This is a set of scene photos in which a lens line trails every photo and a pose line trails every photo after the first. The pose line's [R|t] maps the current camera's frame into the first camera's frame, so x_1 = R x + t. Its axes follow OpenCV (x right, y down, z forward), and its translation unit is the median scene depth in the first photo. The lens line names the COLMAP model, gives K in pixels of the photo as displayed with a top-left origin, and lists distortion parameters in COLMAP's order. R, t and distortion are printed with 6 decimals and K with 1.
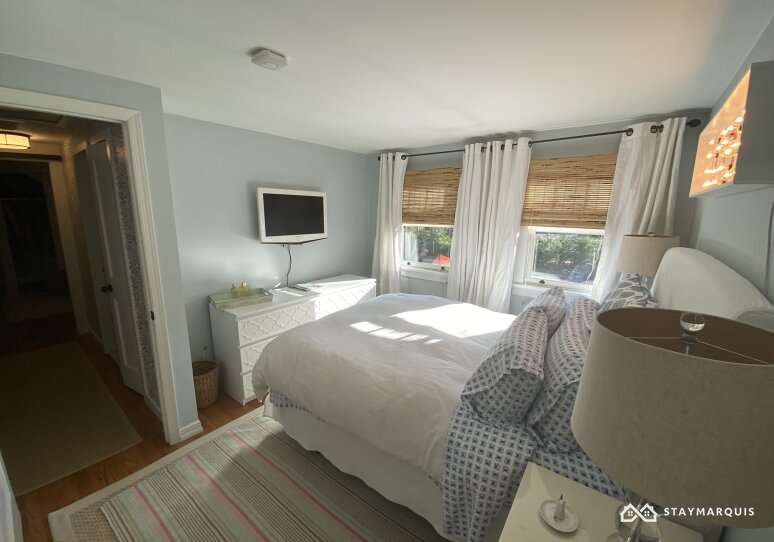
lens RADIAL K [[311.1, 0, 393.6], [0, 311.1, 272.6], [0, 0, 1]] dist [-0.002461, -0.000196]
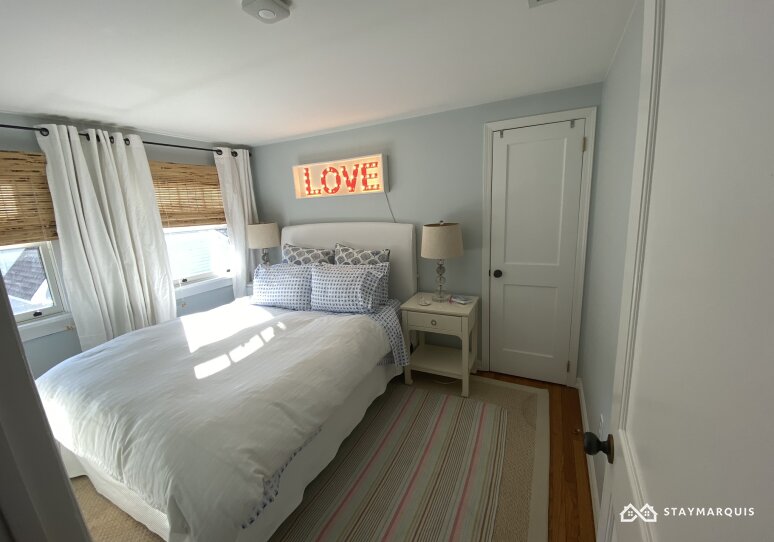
lens RADIAL K [[311.1, 0, 392.2], [0, 311.1, 267.4], [0, 0, 1]] dist [-0.002461, -0.000196]
pose [[-0.184802, -0.204453, 0.961274, -0.752267], [0.236502, 0.940125, 0.245421, -0.117955], [-0.953895, 0.272697, -0.125384, 0.533822]]
